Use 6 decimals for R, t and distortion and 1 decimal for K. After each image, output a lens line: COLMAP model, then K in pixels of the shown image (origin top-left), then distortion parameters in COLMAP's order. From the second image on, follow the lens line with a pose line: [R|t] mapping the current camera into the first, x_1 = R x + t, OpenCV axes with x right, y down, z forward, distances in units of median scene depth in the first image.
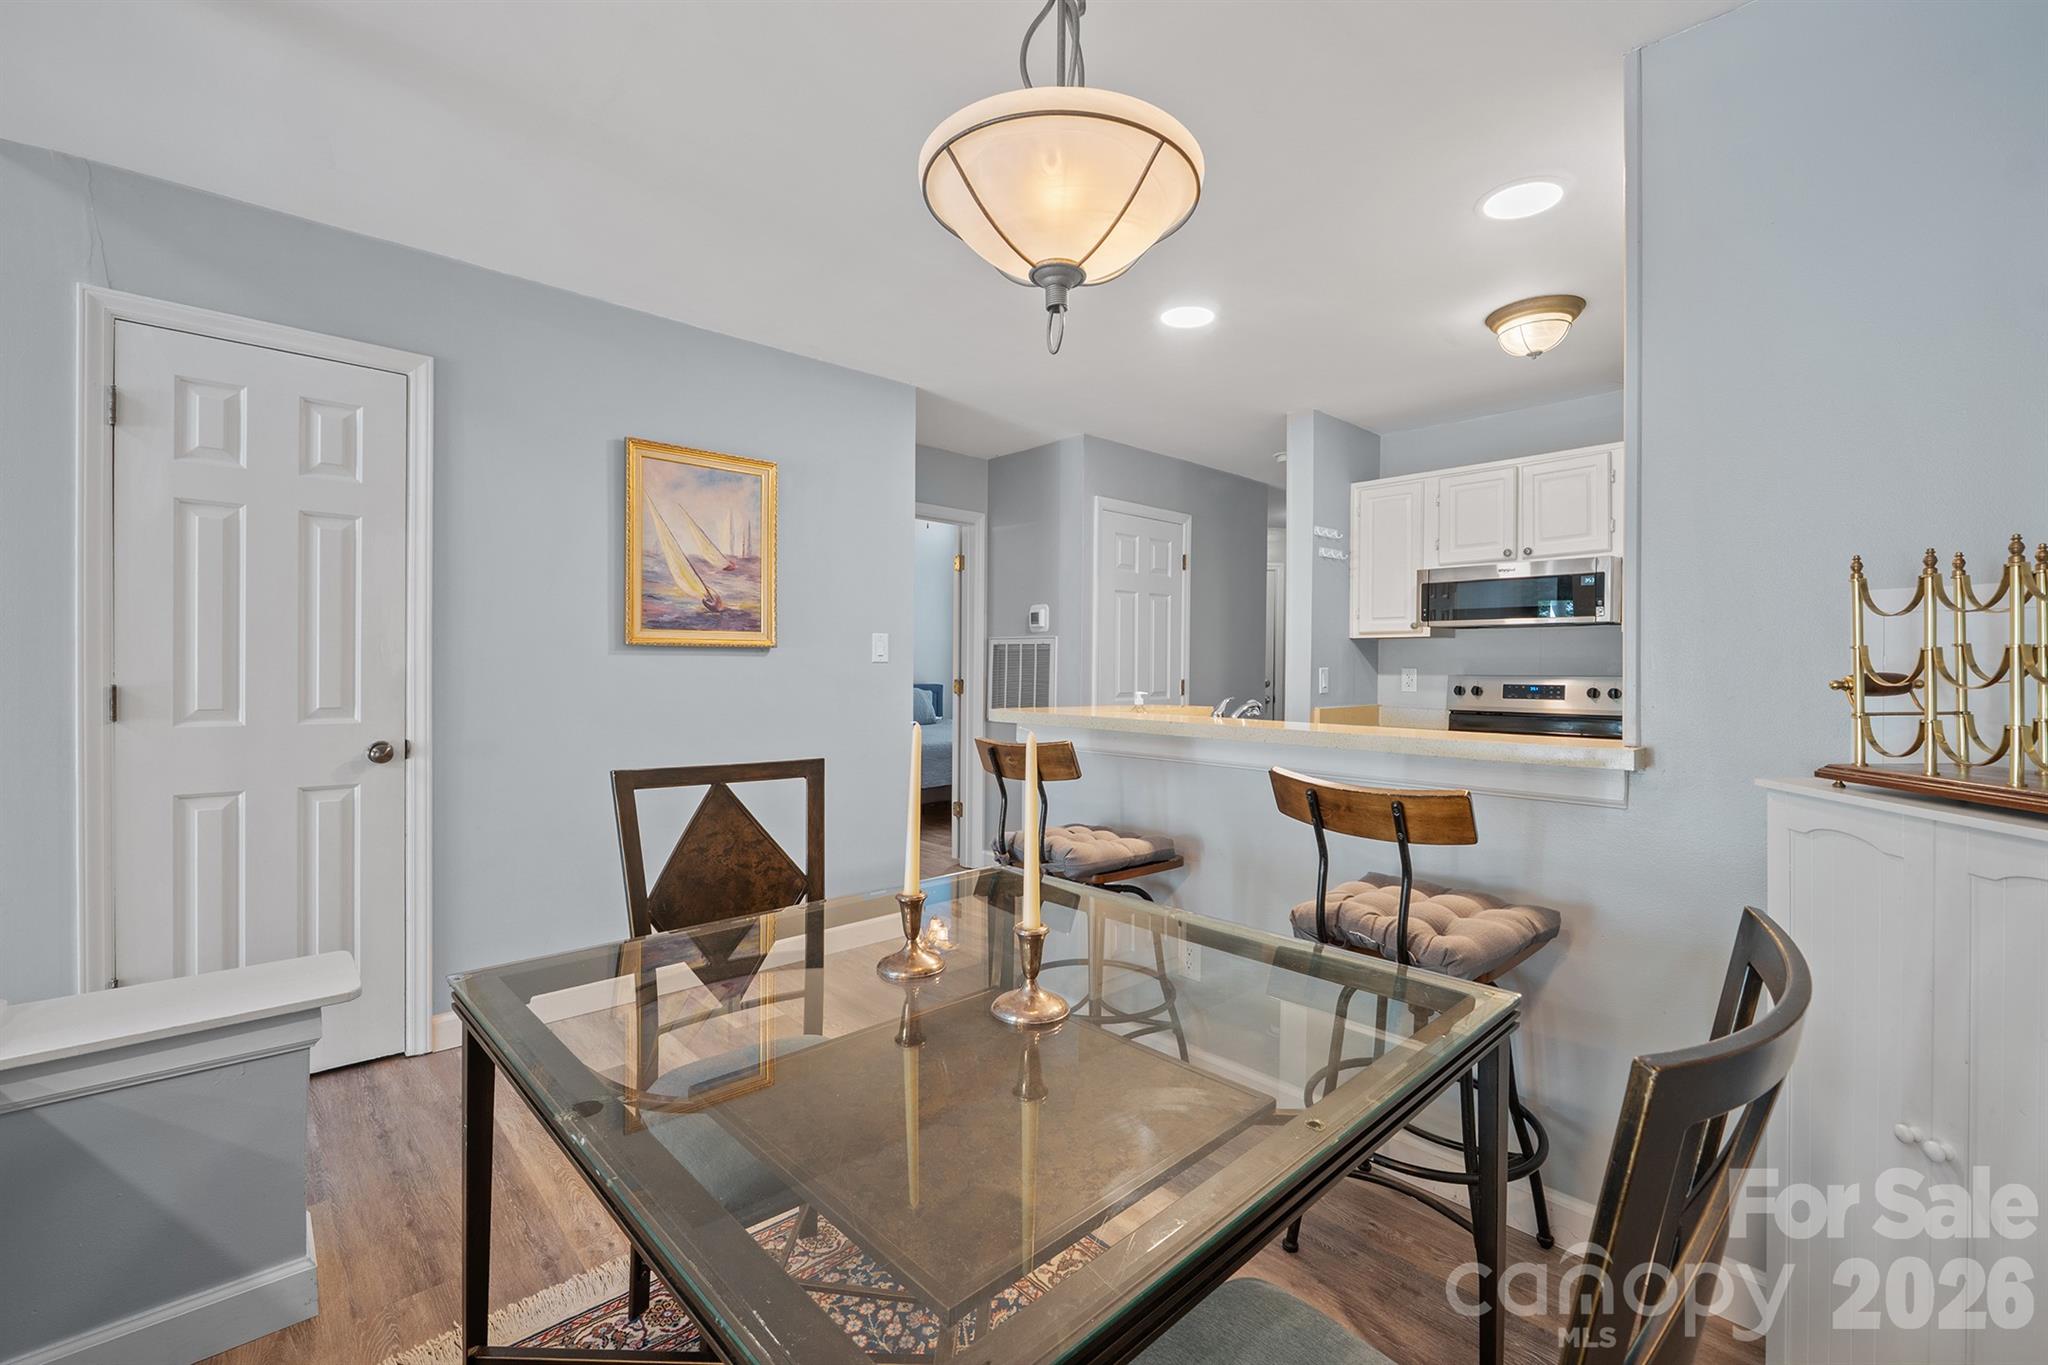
lens RADIAL K [[868.0, 0, 1026.8], [0, 868.0, 653.6], [0, 0, 1]] dist [-0.010373, 0.000264]
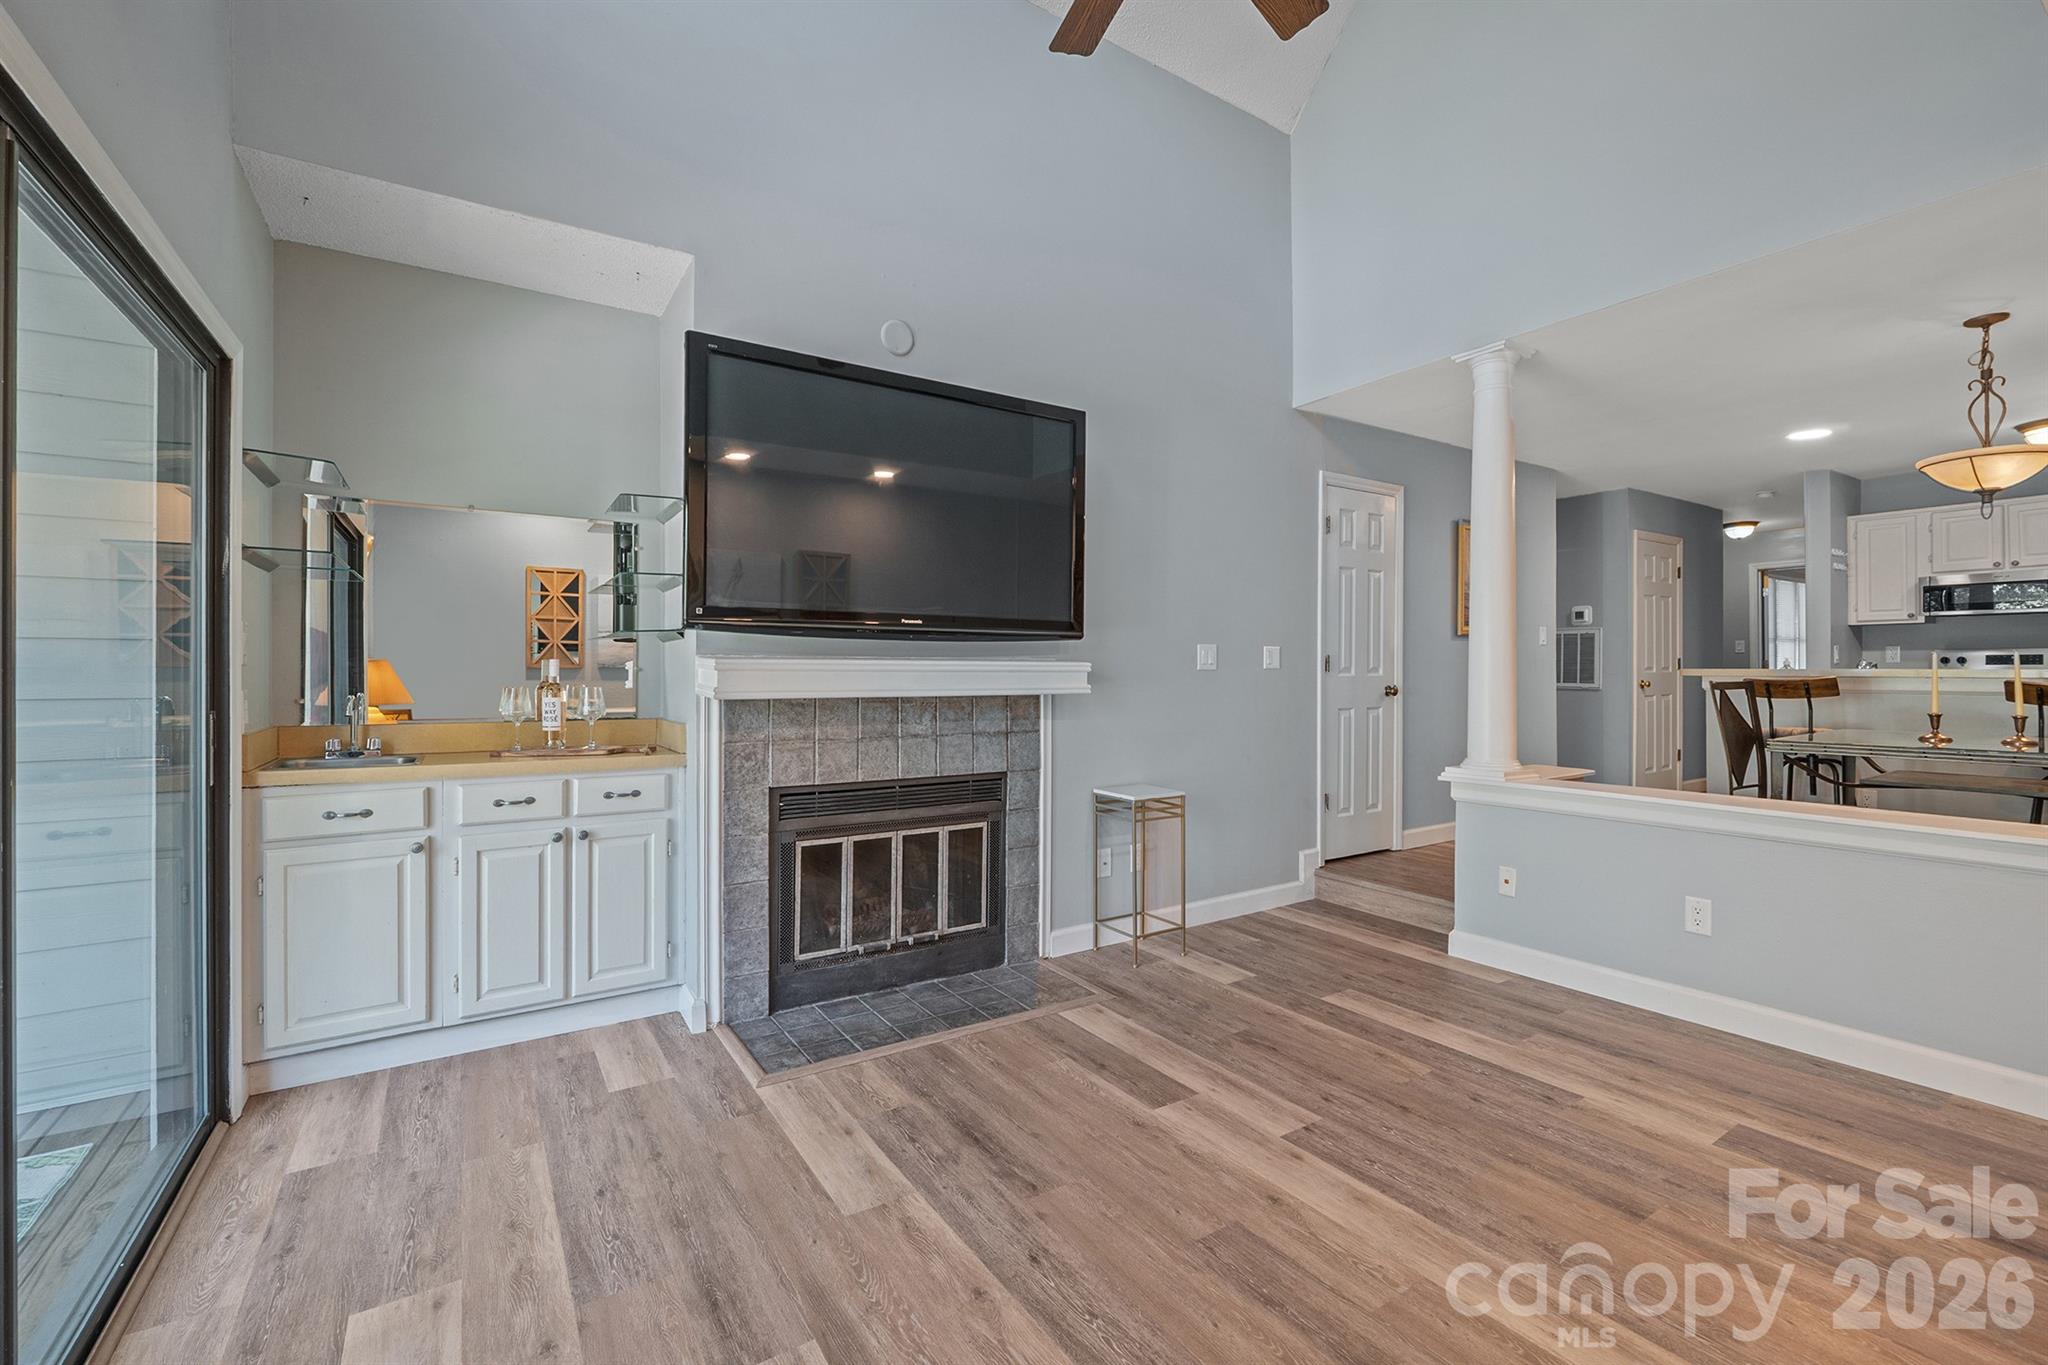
lens RADIAL K [[868.0, 0, 1026.8], [0, 868.0, 653.6], [0, 0, 1]] dist [-0.010373, 0.000264]
pose [[0.983888, -0.012556, -0.178342, -0.714182], [0.012363, 0.999921, -0.002196, 0.015651], [0.178355, -0.000044, 0.983966, -0.641039]]
